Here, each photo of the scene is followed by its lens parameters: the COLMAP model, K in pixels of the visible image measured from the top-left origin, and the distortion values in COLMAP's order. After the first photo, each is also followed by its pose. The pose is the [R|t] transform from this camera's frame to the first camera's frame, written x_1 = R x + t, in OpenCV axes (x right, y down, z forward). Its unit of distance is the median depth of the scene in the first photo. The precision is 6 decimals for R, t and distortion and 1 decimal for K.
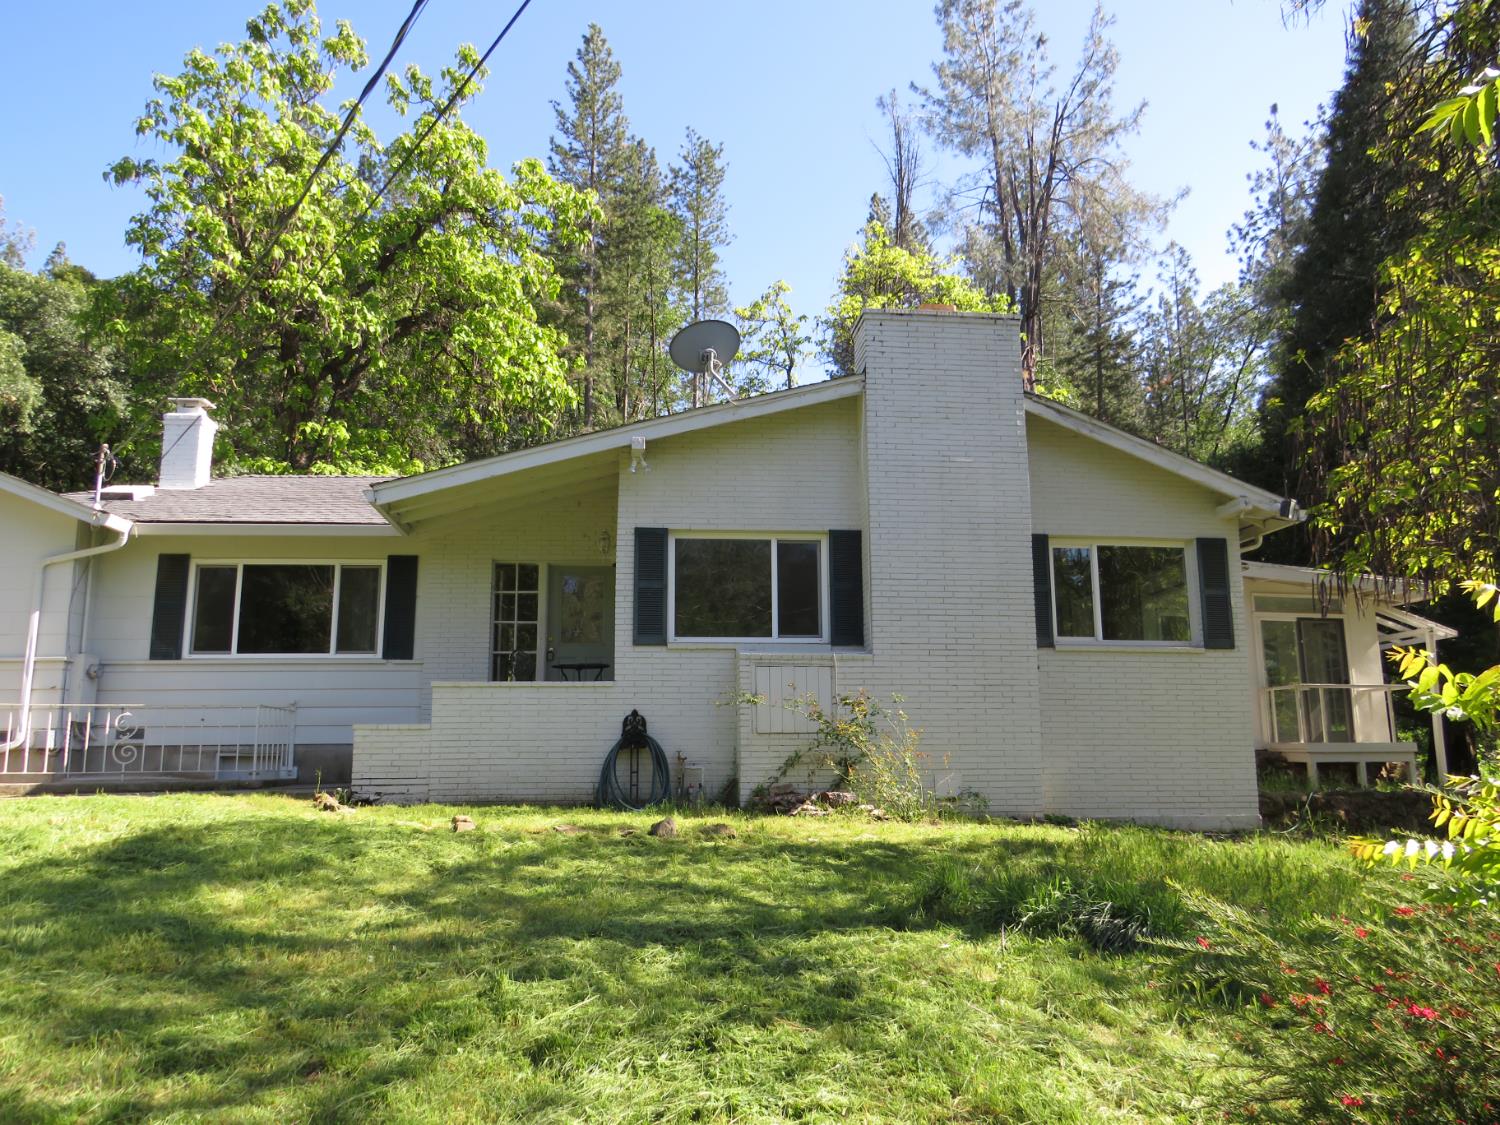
lens RADIAL K [[1035.6, 0, 750.0], [0, 1035.6, 562.5], [0, 0, 1]] dist [-0.012757, 0.002237]
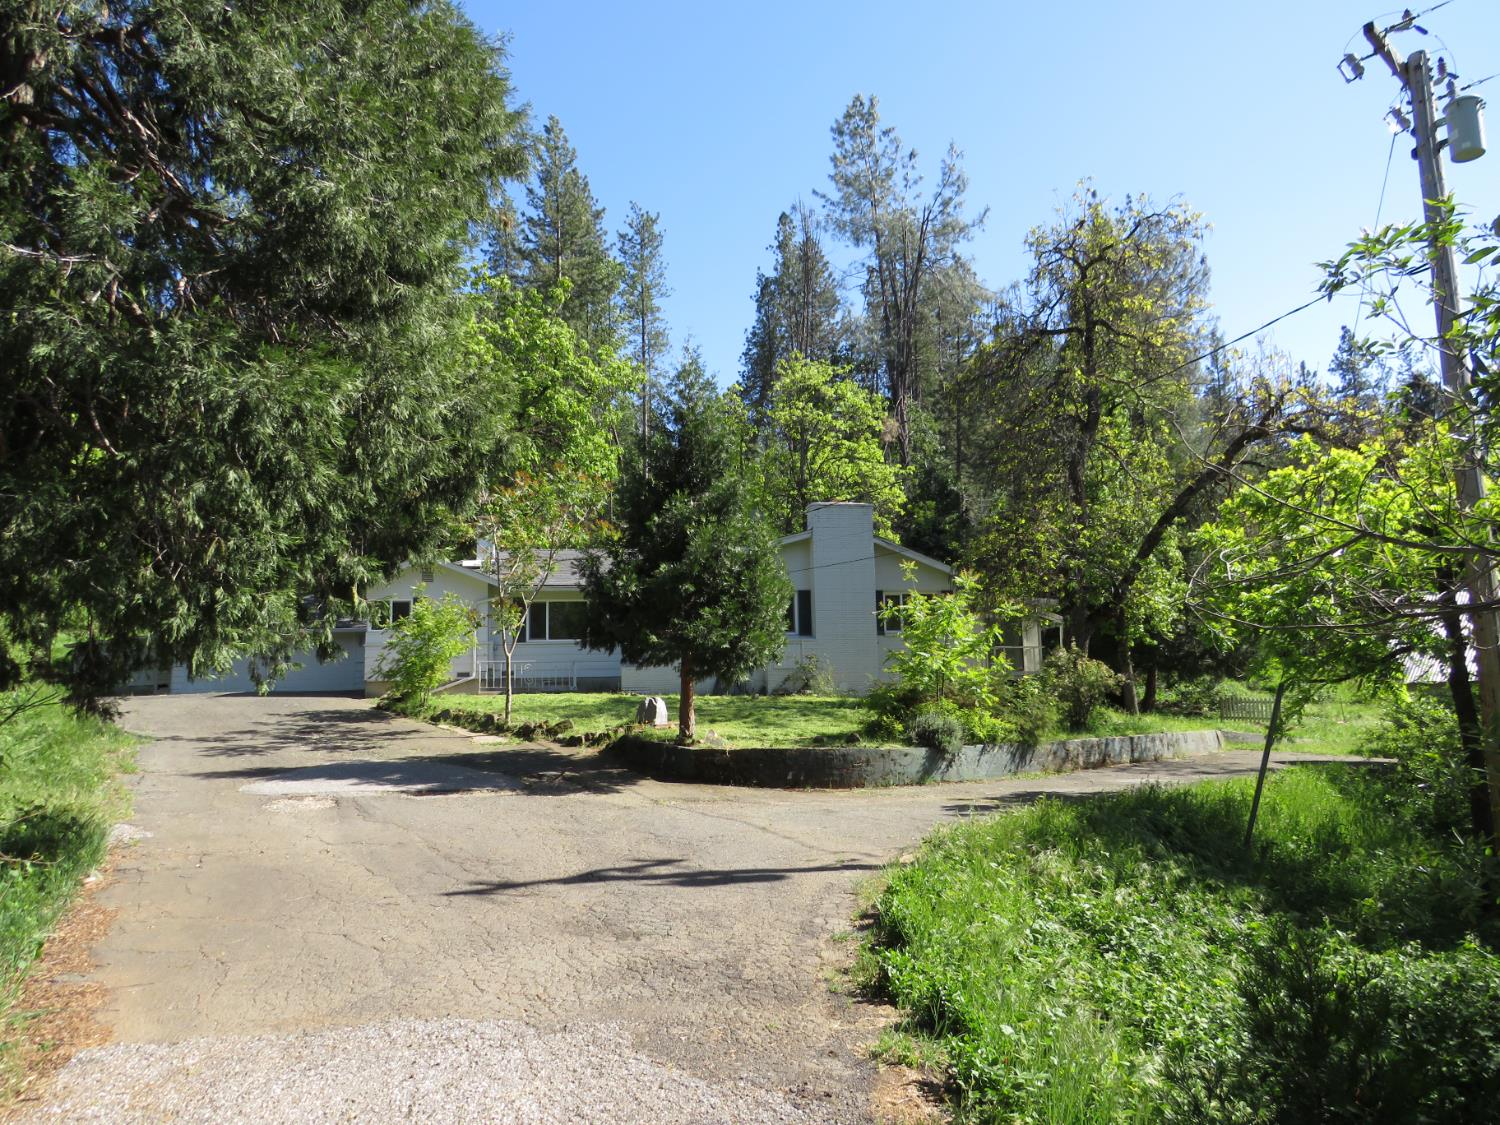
lens RADIAL K [[1035.6, 0, 750.0], [0, 1035.6, 562.5], [0, 0, 1]] dist [-0.012757, 0.002237]
pose [[0.994803, -0.004431, 0.101718, -0.061485], [0.001314, 0.999528, 0.030689, -0.036195], [-0.101806, -0.030396, 0.994340, -0.315193]]
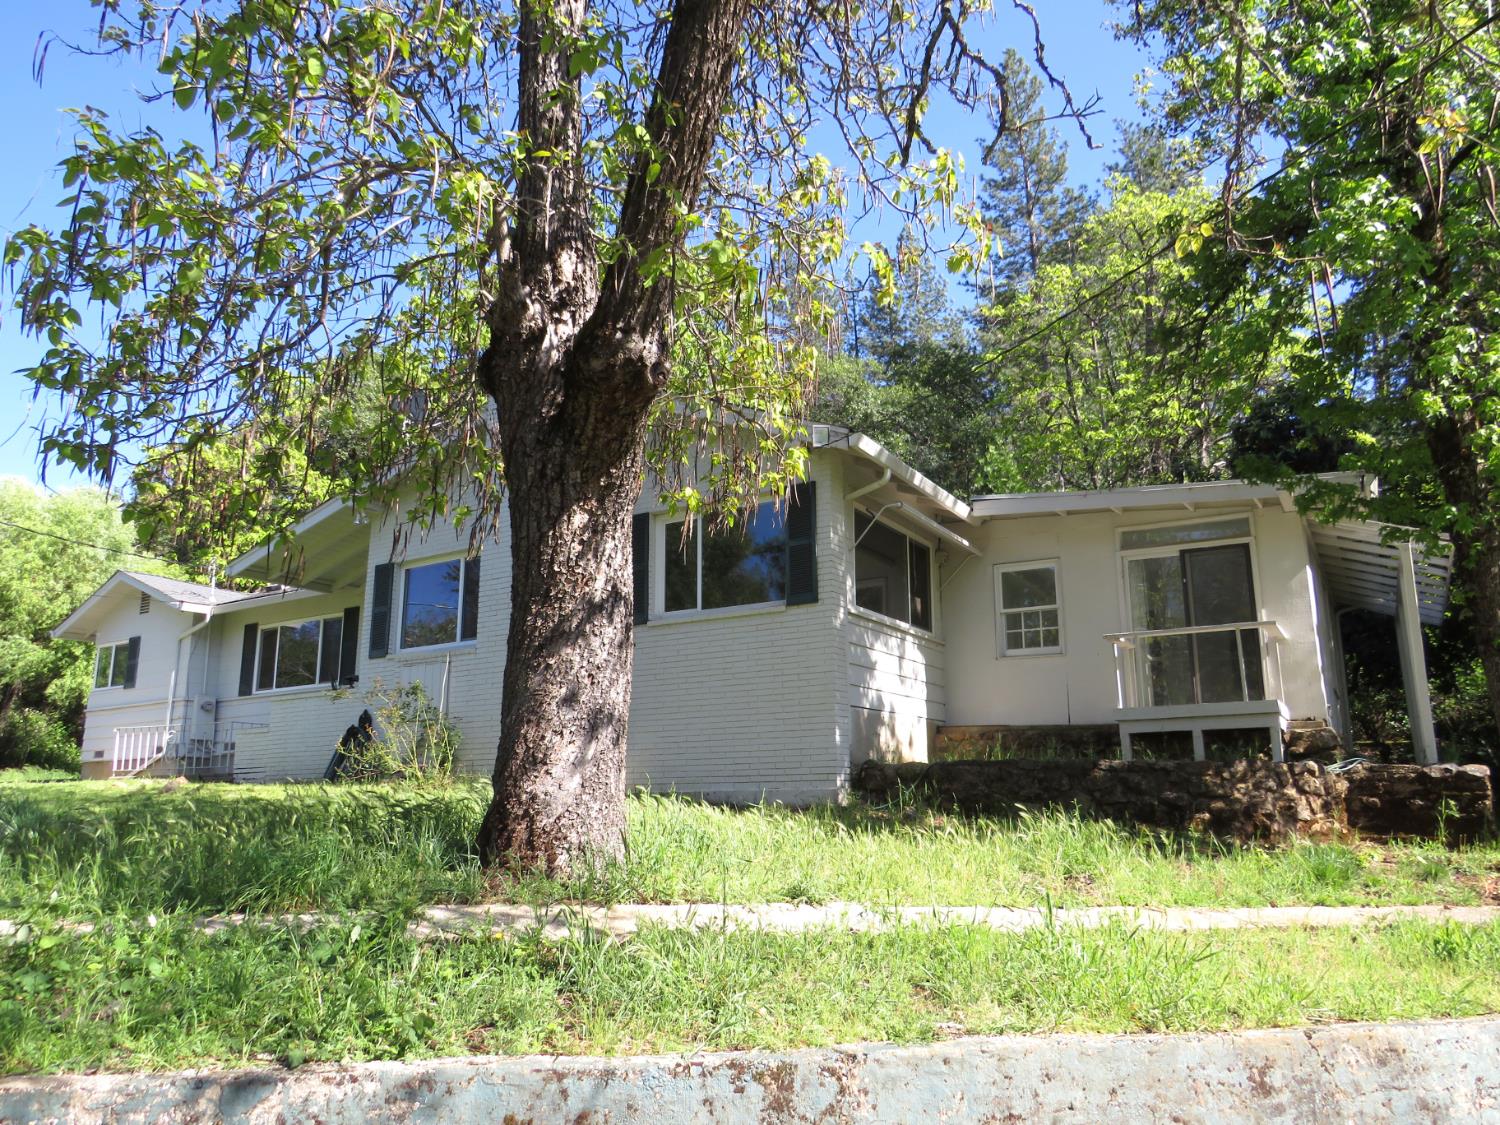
lens RADIAL K [[1035.6, 0, 750.0], [0, 1035.6, 562.5], [0, 0, 1]] dist [-0.012757, 0.002237]
pose [[0.793501, -0.143641, -0.591375, 0.205997], [0.118689, 0.989613, -0.081115, 0.024861], [0.596883, -0.005825, 0.802307, 0.054203]]
